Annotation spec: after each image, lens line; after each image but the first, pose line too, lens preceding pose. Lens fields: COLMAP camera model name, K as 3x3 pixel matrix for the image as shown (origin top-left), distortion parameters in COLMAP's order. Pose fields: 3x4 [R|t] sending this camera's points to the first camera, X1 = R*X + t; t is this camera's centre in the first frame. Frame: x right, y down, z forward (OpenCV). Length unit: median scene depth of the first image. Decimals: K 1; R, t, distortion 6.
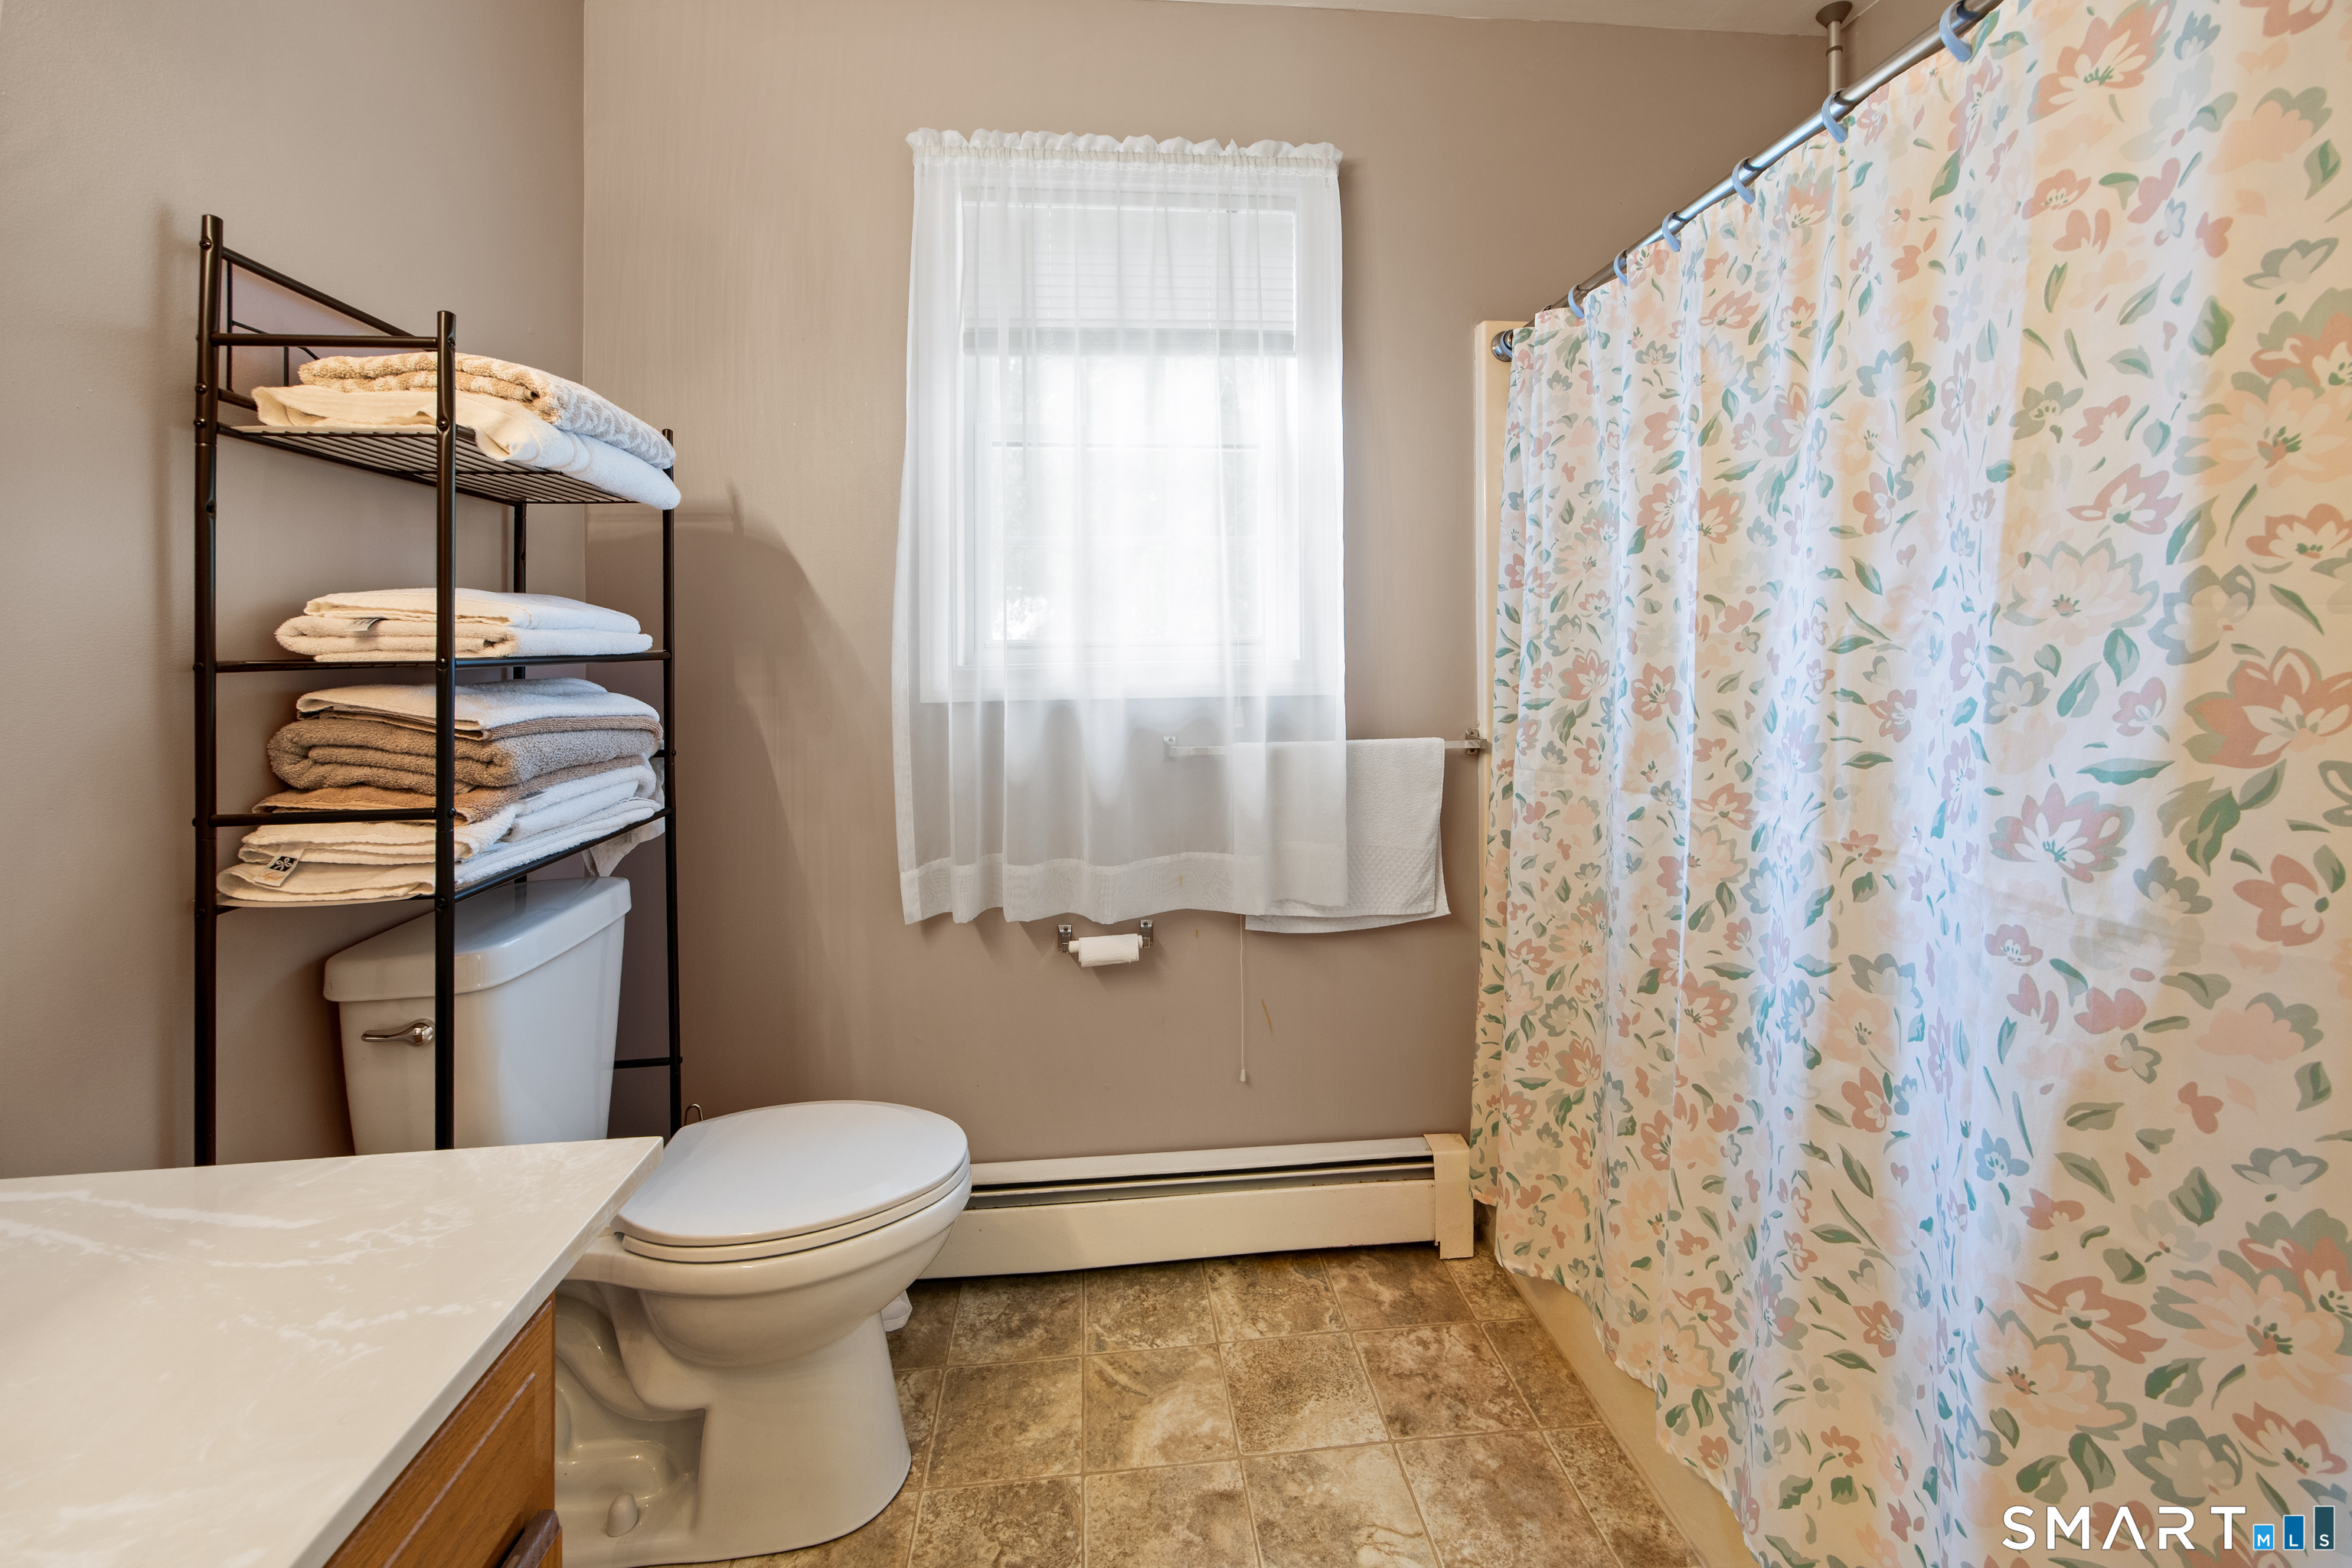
lens RADIAL K [[960.1, 0, 1174.5], [0, 960.1, 649.4], [0, 0, 1]] dist [0.001134, 0.000285]
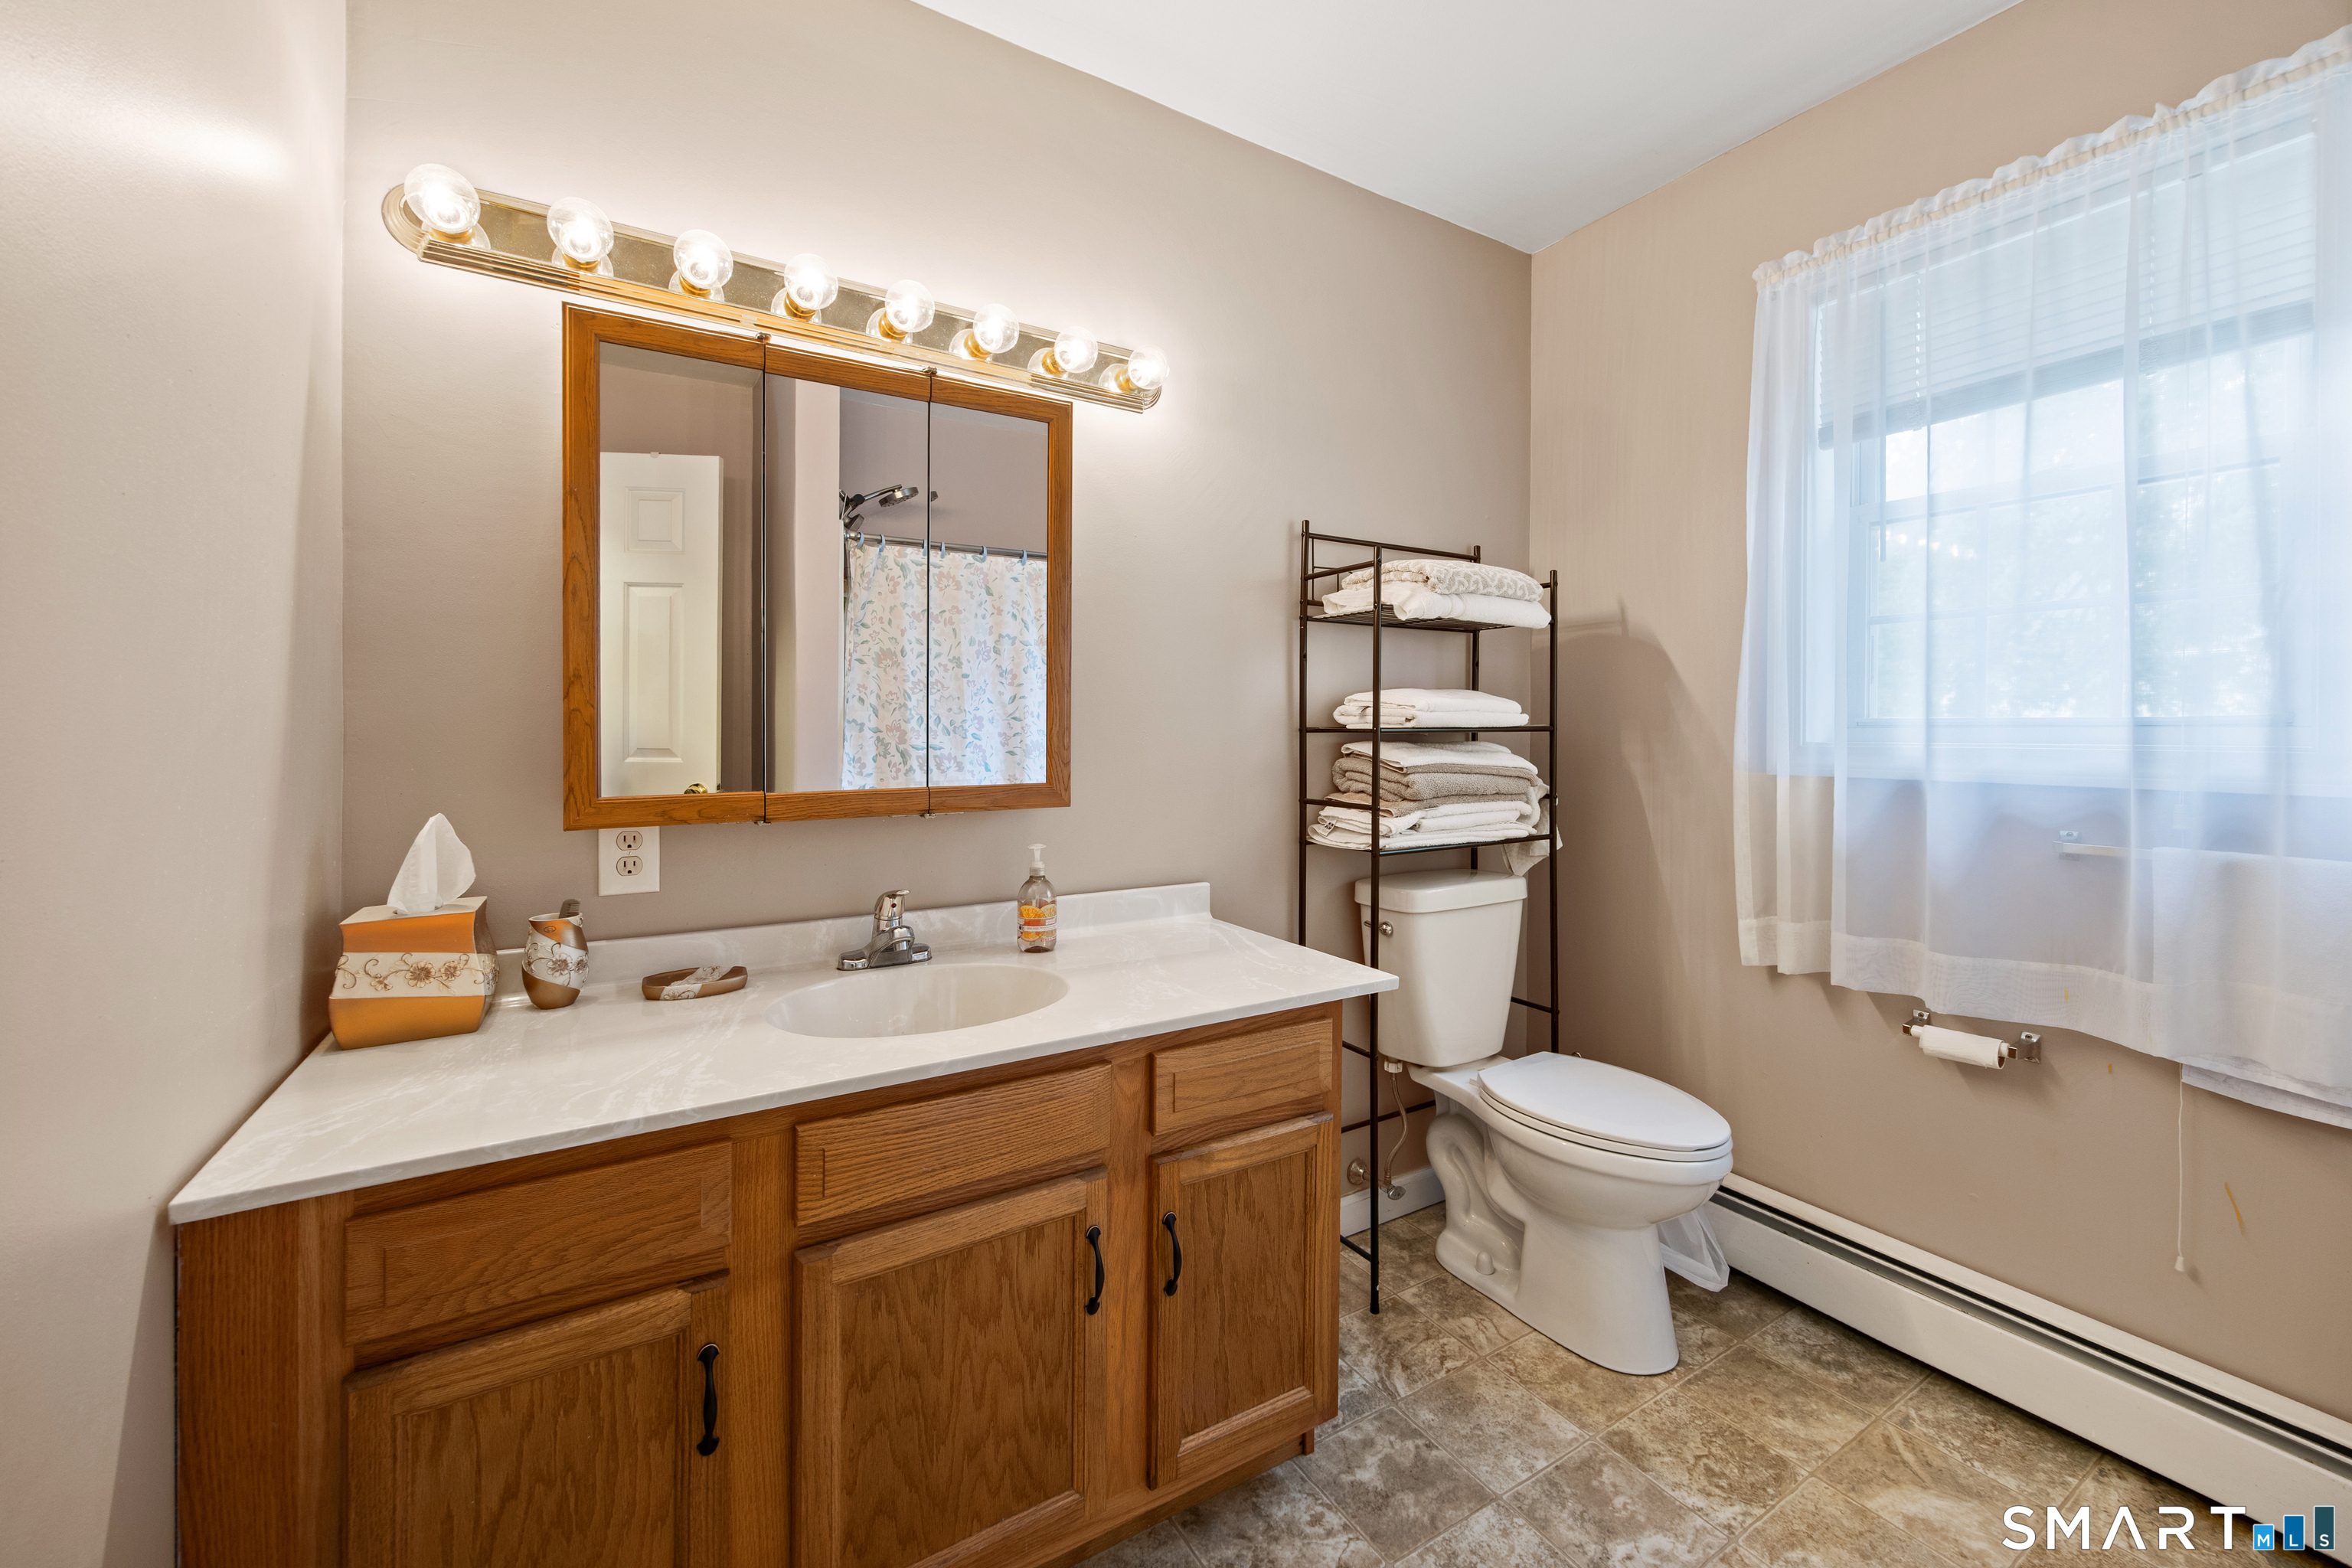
lens RADIAL K [[926.2, 0, 1183.4], [0, 926.2, 766.5], [0, 0, 1]] dist [-0.000869, -0.000044]
pose [[0.439588, 0.051527, -0.896721, 0.477714], [-0.010177, 0.998575, 0.052390, -0.003595], [0.898142, -0.013904, 0.439485, -0.102356]]
